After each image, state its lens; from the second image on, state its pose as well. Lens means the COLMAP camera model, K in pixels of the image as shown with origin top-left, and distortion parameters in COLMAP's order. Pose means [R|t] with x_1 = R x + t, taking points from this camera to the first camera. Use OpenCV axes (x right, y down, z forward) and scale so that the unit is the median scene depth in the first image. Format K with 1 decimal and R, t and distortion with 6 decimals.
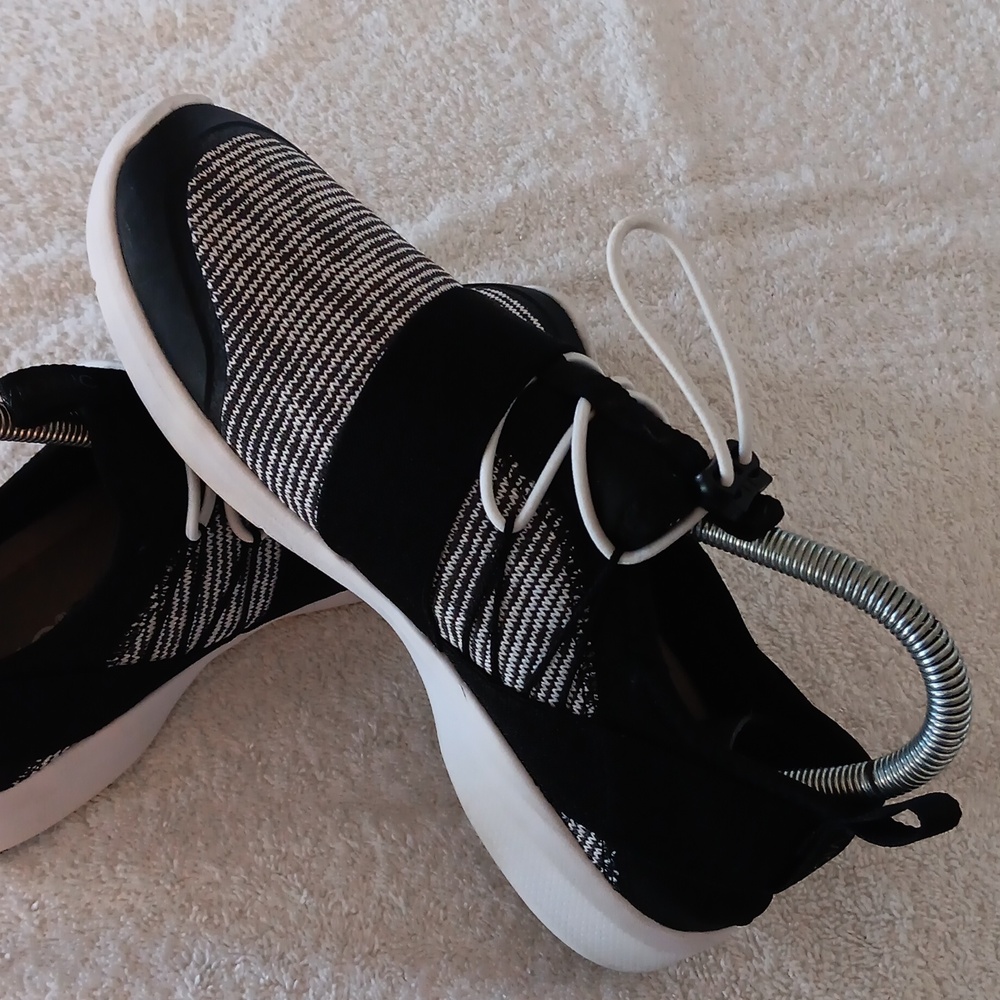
lens RADIAL K [[1731.5, 0, 502.4], [0, 1731.5, 500.3], [0, 0, 1]] dist [0.087532, 0.000000]
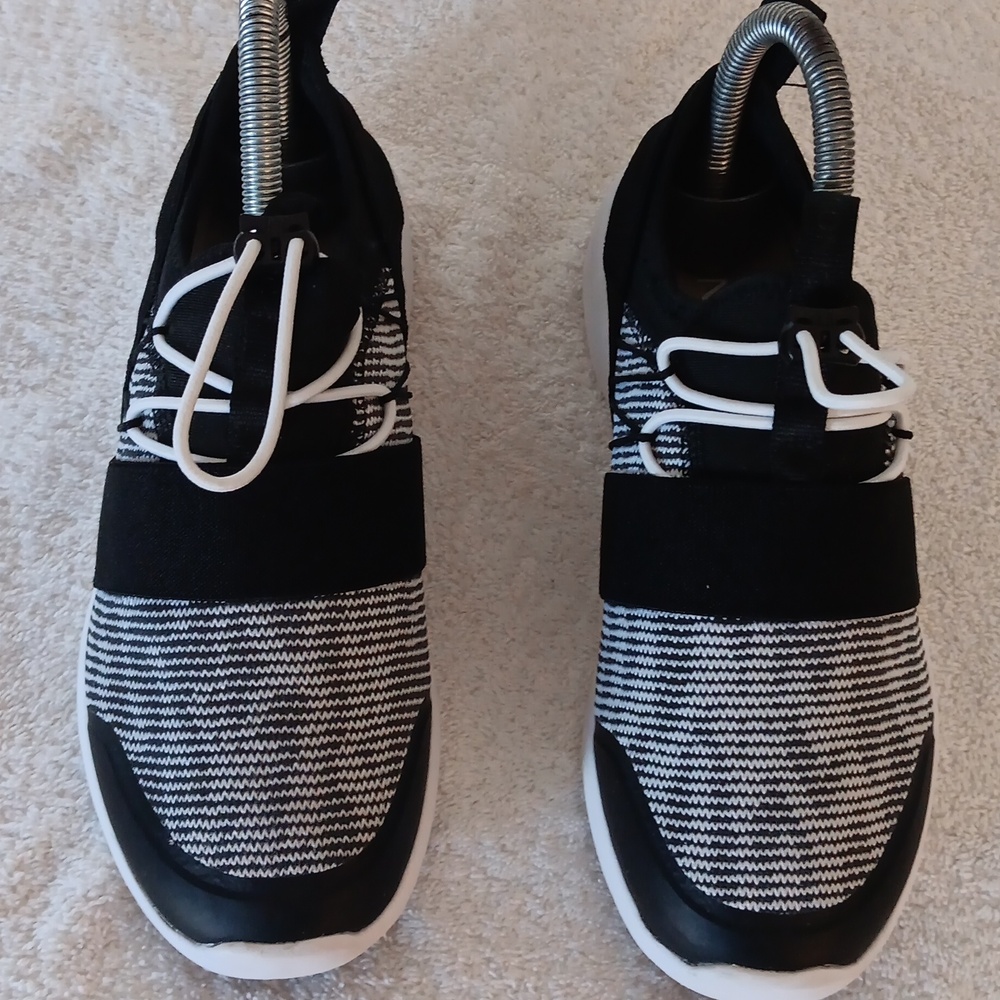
lens RADIAL K [[1731.5, 0, 501.1], [0, 1731.5, 499.3], [0, 0, 1]] dist [0.087532, 0.000000]
pose [[-0.500906, -0.798454, -0.334013, 0.274030], [0.361698, -0.543719, 0.757327, -0.799811], [-0.786300, 0.258538, 0.561151, 0.329855]]
